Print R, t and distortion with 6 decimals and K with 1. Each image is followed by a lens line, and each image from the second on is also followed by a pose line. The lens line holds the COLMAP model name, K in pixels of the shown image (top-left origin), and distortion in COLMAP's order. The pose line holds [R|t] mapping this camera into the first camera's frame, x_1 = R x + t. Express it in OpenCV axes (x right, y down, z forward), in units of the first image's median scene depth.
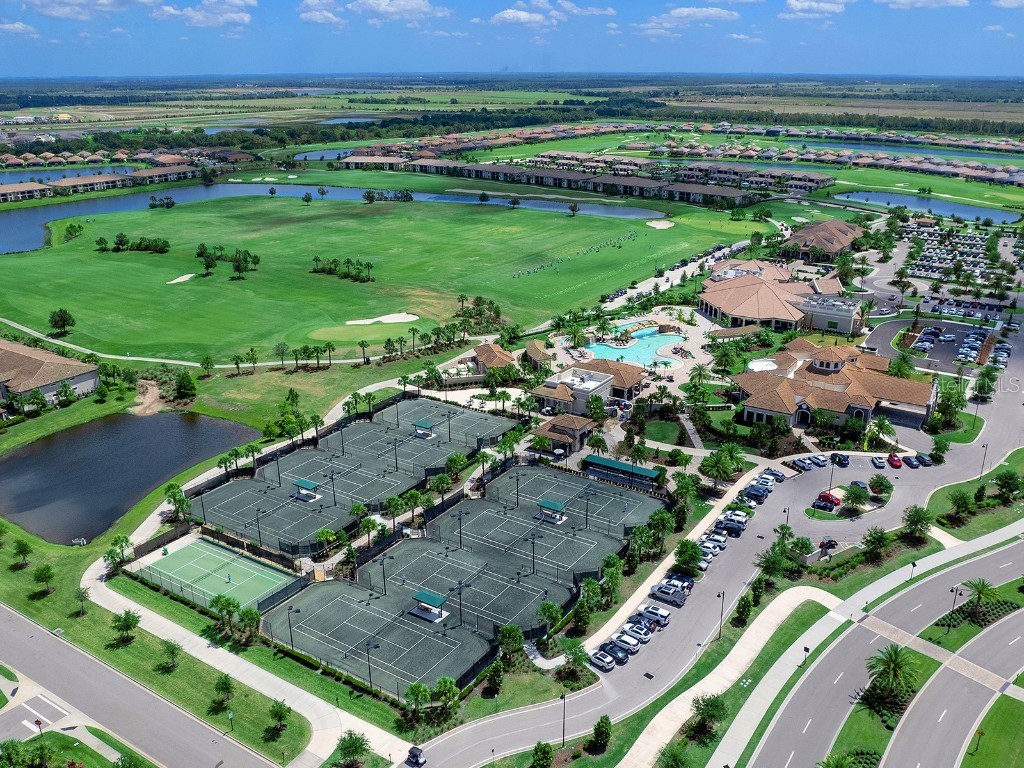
lens RADIAL K [[853.7, 0, 512.0], [0, 853.7, 384.0], [0, 0, 1]] dist [-0.065177, 0.018495]
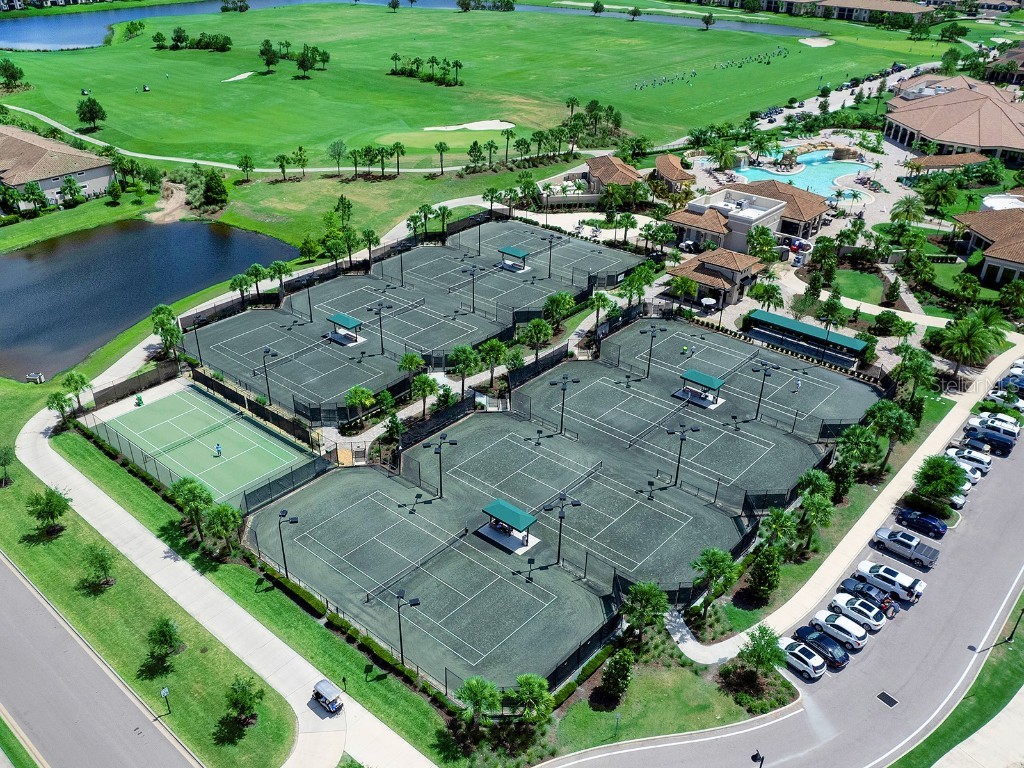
lens RADIAL K [[853.7, 0, 512.0], [0, 853.7, 384.0], [0, 0, 1]] dist [-0.065177, 0.018495]
pose [[0.992616, 0.082658, -0.088778, -0.036380], [-0.066970, 0.983667, 0.167078, 0.041573], [0.101138, -0.159899, 0.981939, 0.307834]]
